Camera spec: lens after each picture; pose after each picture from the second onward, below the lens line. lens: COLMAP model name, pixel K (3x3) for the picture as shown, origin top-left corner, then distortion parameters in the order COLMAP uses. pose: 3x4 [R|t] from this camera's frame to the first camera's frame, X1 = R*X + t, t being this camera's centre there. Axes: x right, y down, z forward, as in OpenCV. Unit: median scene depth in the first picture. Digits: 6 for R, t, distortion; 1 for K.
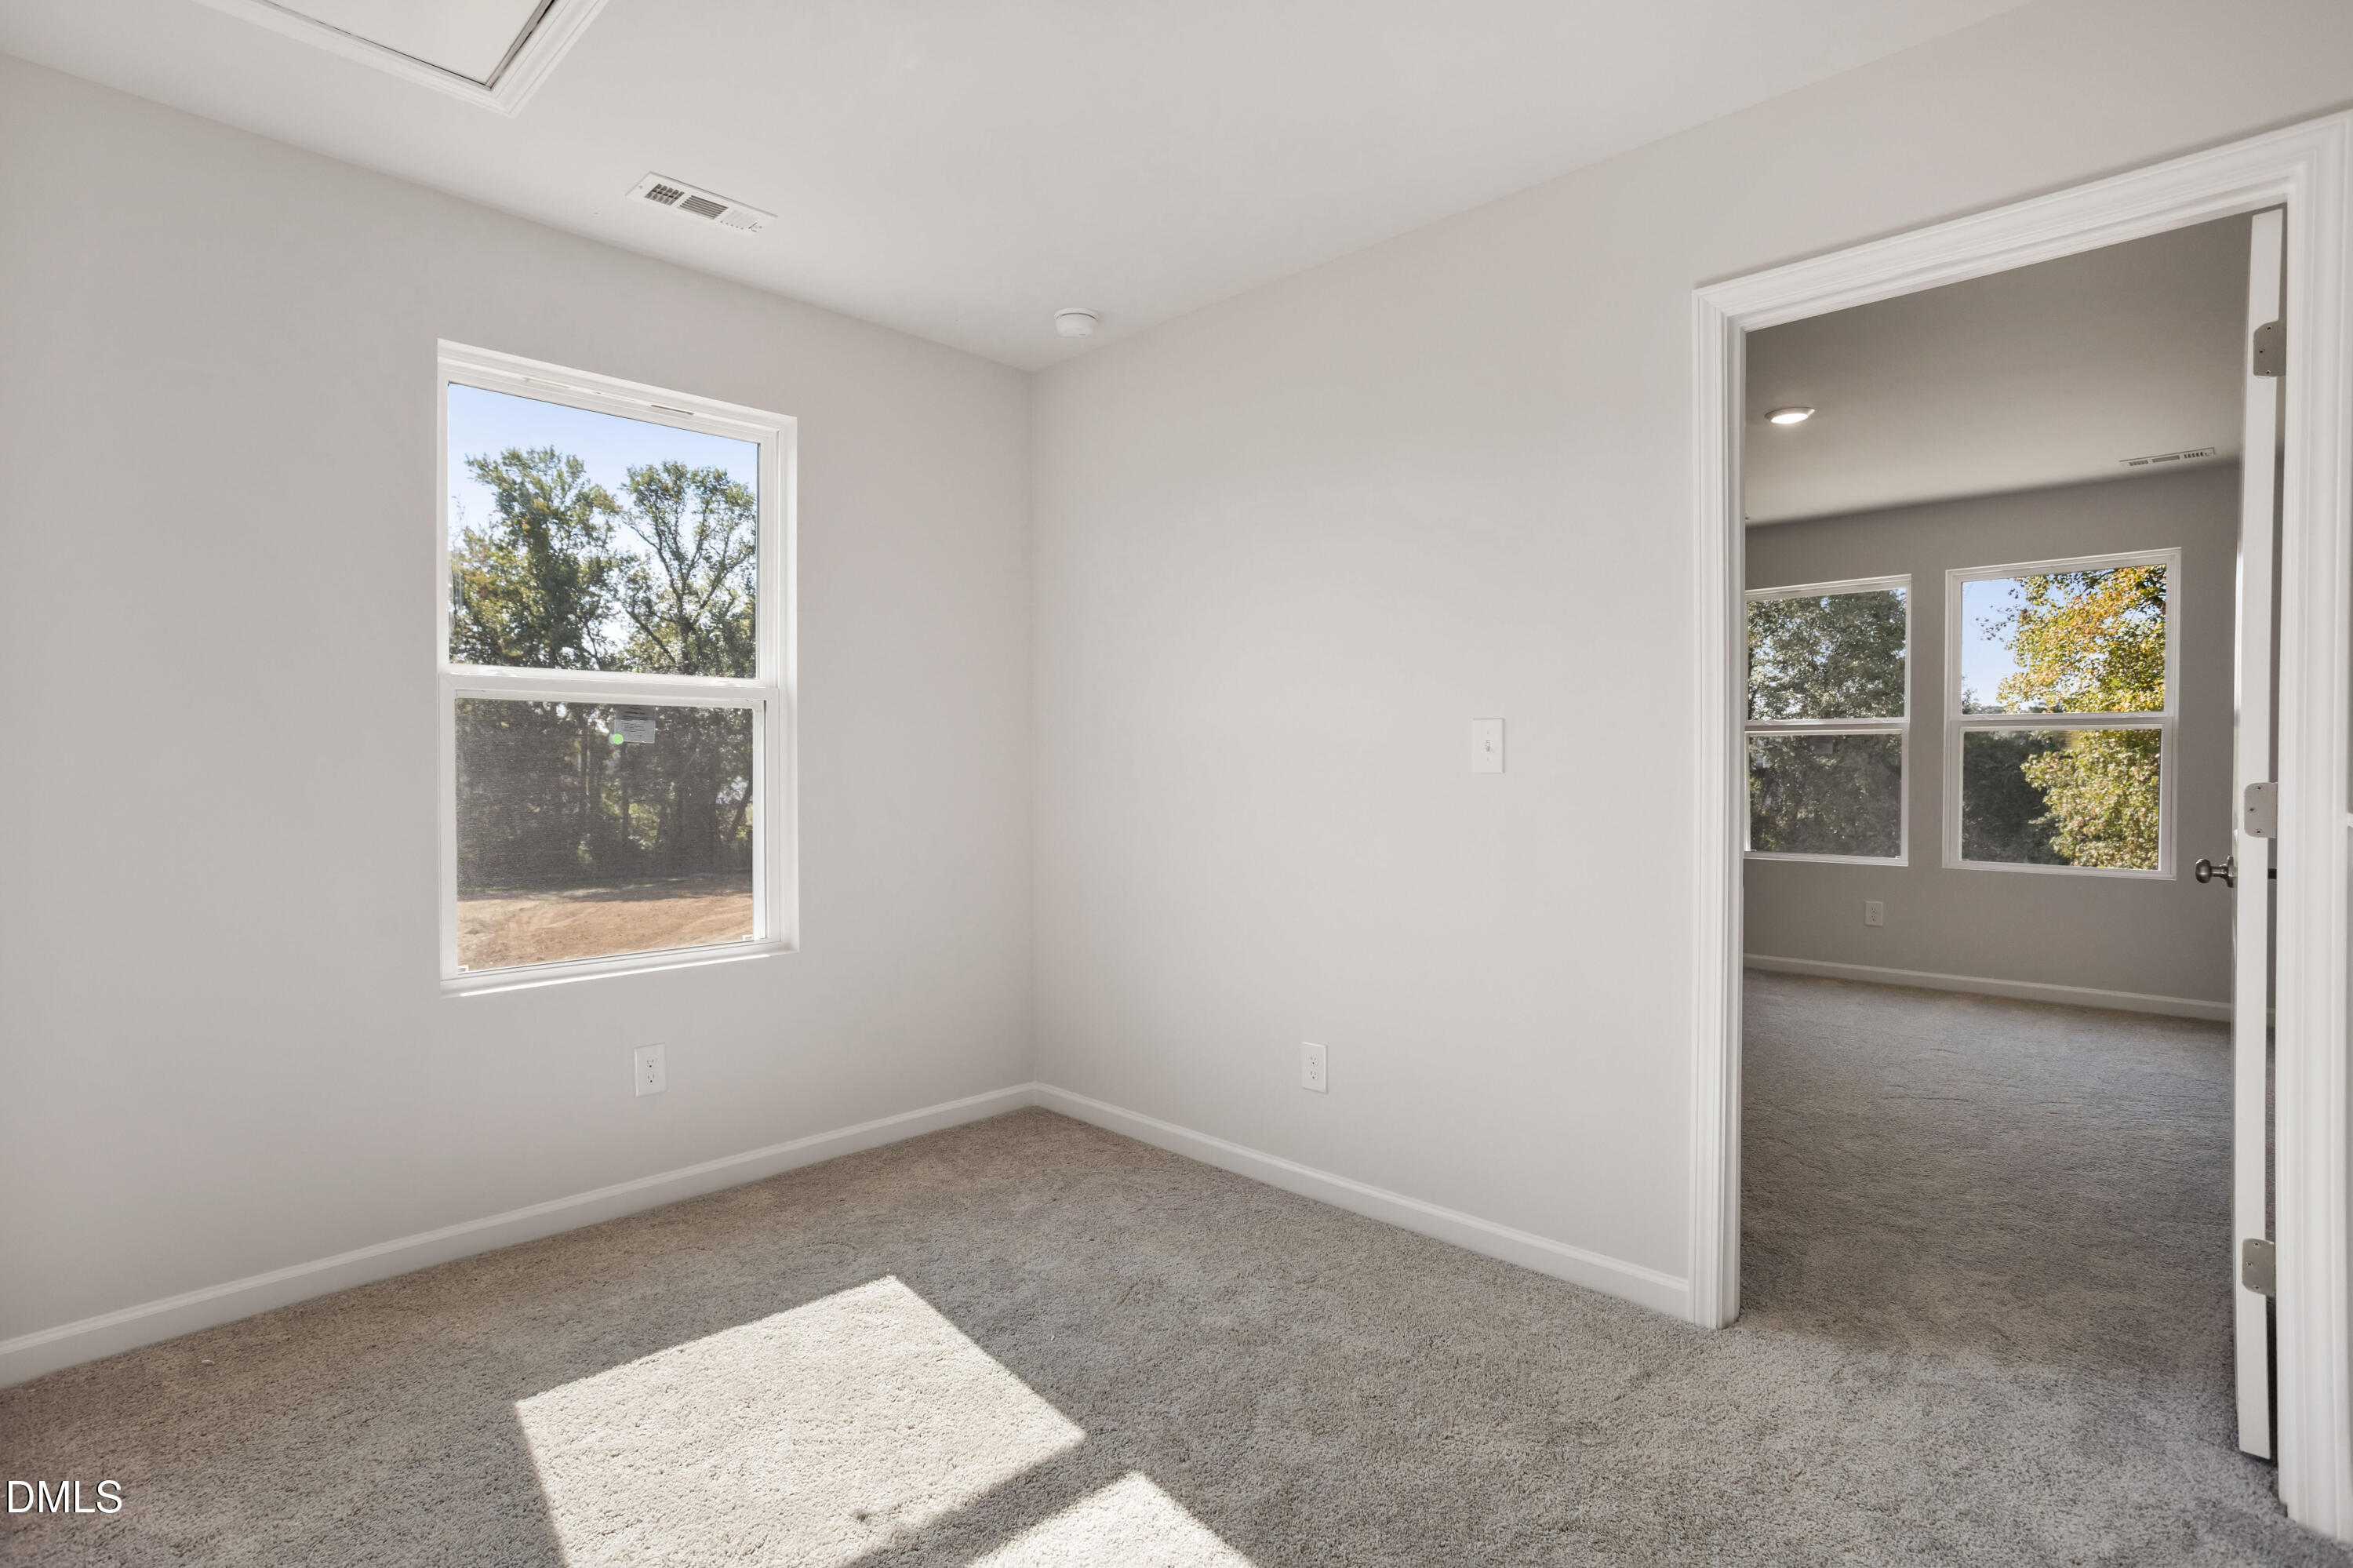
lens RADIAL K [[1168.0, 0, 1160.9], [0, 1168.0, 785.6], [0, 0, 1]] dist [-0.020234, 0.009709]
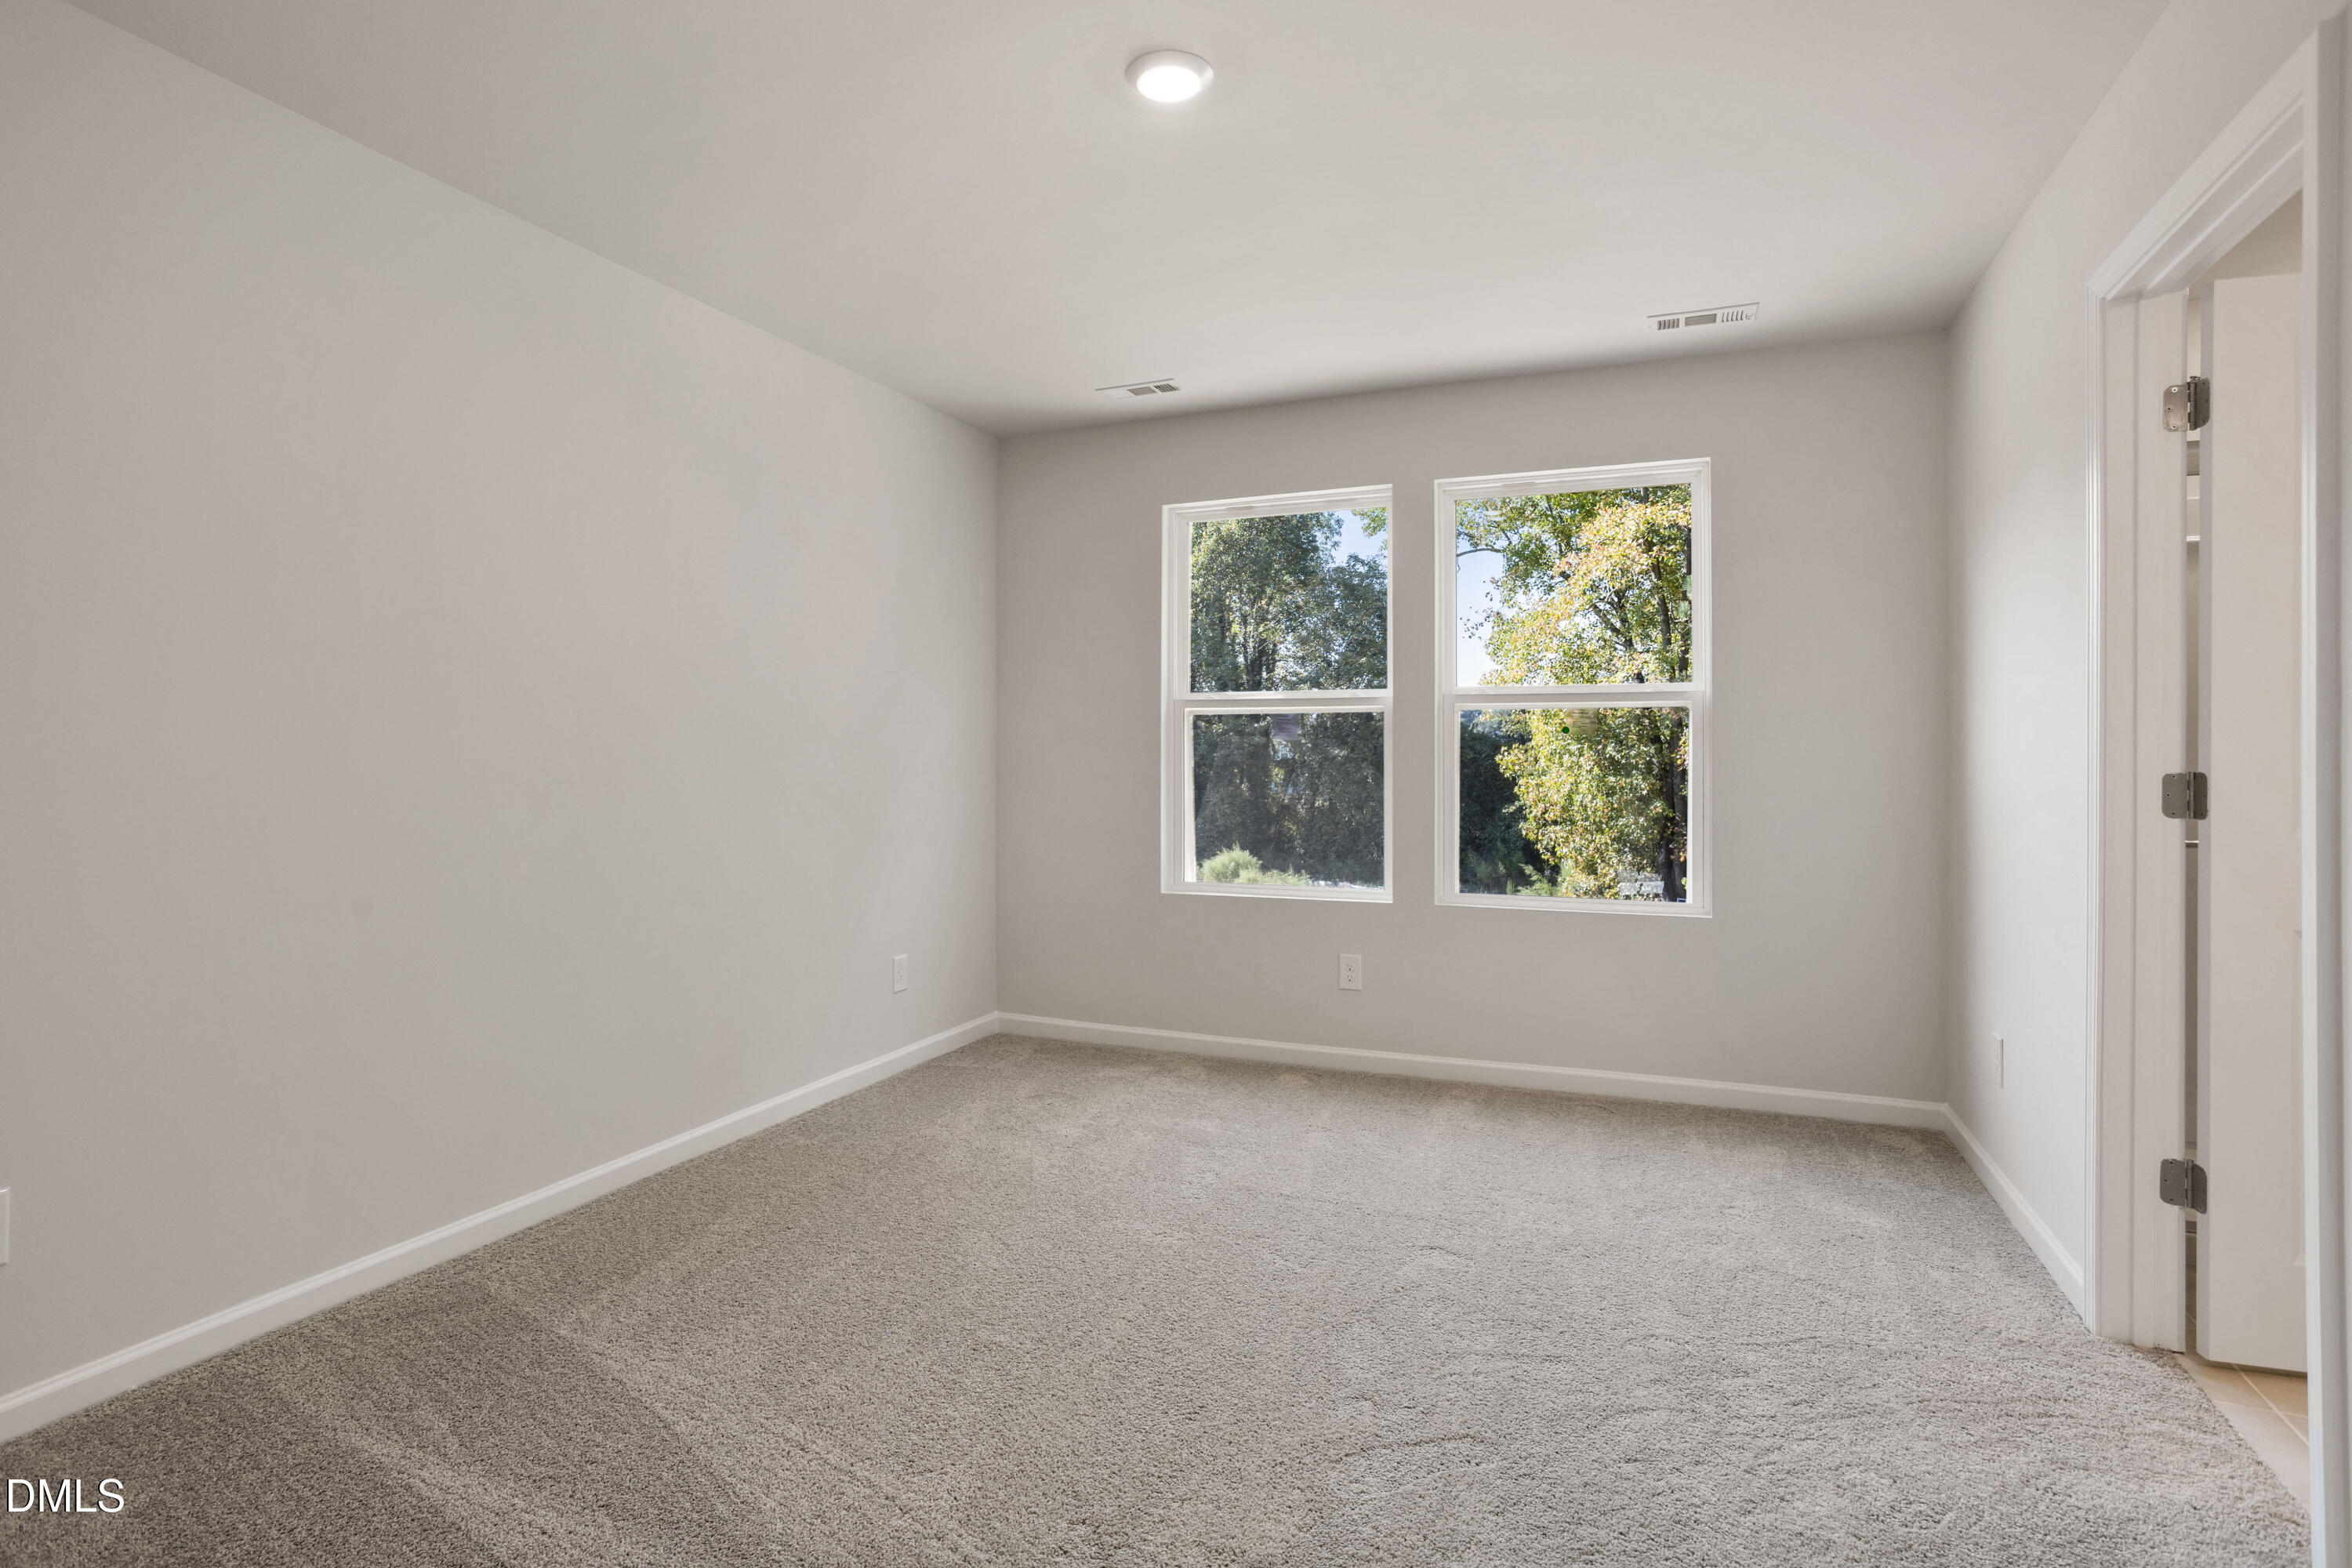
lens RADIAL K [[1167.5, 0, 1174.6], [0, 1167.5, 762.2], [0, 0, 1]] dist [-0.020234, 0.009709]
pose [[0.930673, -0.001376, 0.365849, 0.071689], [0.005796, 0.999923, -0.010983, -0.002018], [-0.365806, 0.012342, 0.930609, 0.106355]]
